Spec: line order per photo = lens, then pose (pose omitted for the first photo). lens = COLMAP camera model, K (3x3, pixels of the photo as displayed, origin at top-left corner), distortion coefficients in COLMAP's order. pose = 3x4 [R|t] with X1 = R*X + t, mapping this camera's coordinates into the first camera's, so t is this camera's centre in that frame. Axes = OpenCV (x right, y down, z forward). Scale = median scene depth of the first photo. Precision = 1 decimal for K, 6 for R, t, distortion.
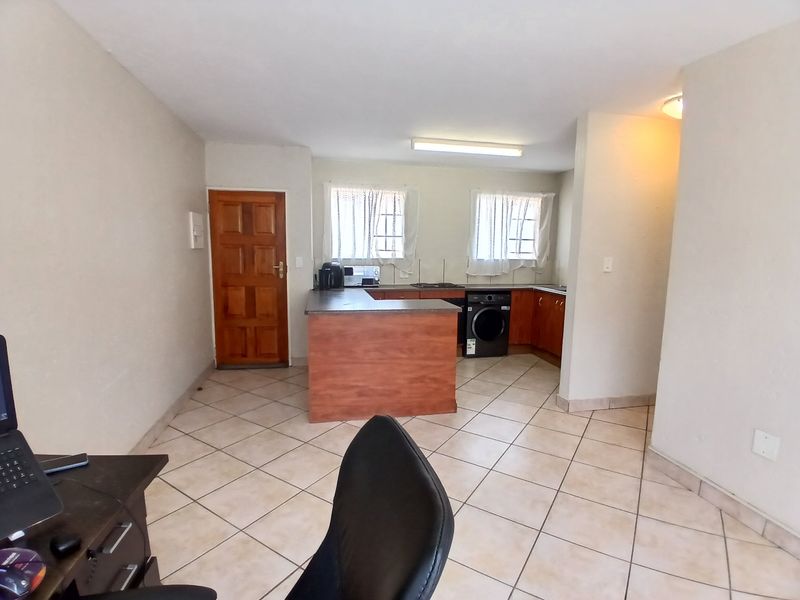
lens RADIAL K [[399.1, 0, 400.0], [0, 399.1, 300.0], [0, 0, 1]] dist [0.019918, -0.058056]
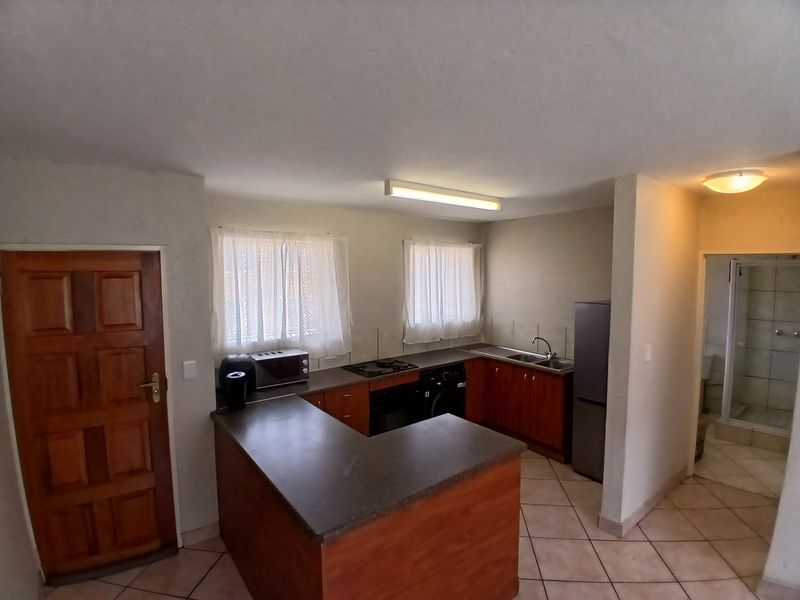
lens RADIAL K [[399.1, 0, 400.0], [0, 399.1, 300.0], [0, 0, 1]] dist [0.019918, -0.058056]
pose [[0.897093, -0.051192, 0.438866, -0.225733], [0.073632, 0.996697, -0.034251, -0.151102], [-0.435663, 0.063041, 0.897900, 0.337021]]
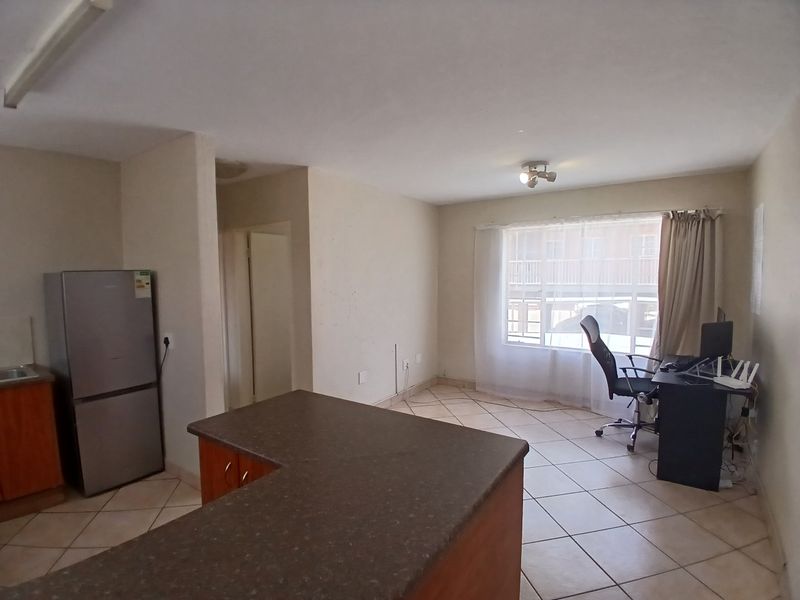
lens RADIAL K [[403.0, 0, 401.9], [0, 403.0, 302.7], [0, 0, 1]] dist [-0.001338, -0.042049]
pose [[-0.696469, -0.061647, 0.714934, -0.307901], [0.090467, 0.980811, 0.172703, -0.157173], [-0.711862, 0.184960, -0.677527, 0.927306]]
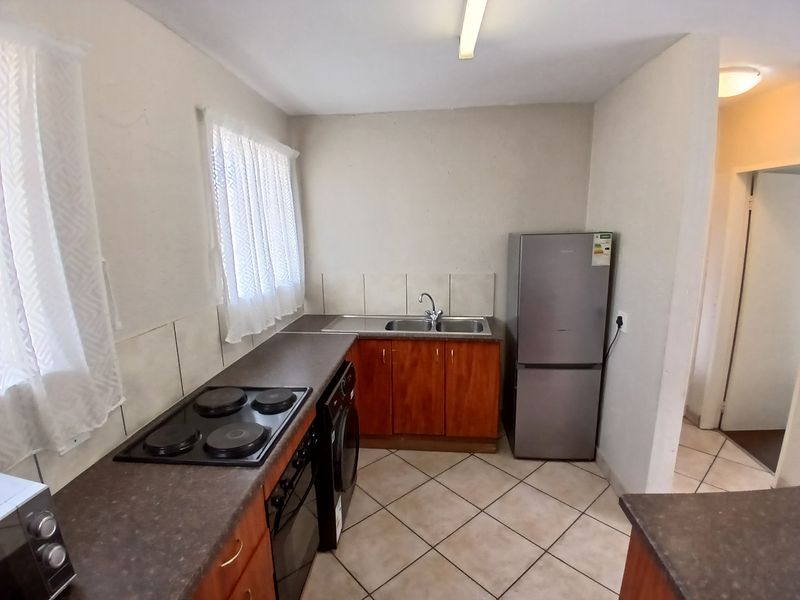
lens RADIAL K [[403.0, 0, 401.9], [0, 403.0, 302.7], [0, 0, 1]] dist [-0.001338, -0.042049]
pose [[0.275839, -0.207688, 0.938498, -0.155358], [0.142717, 0.974405, 0.173687, -0.174773], [-0.950550, 0.086030, 0.298419, 0.884272]]
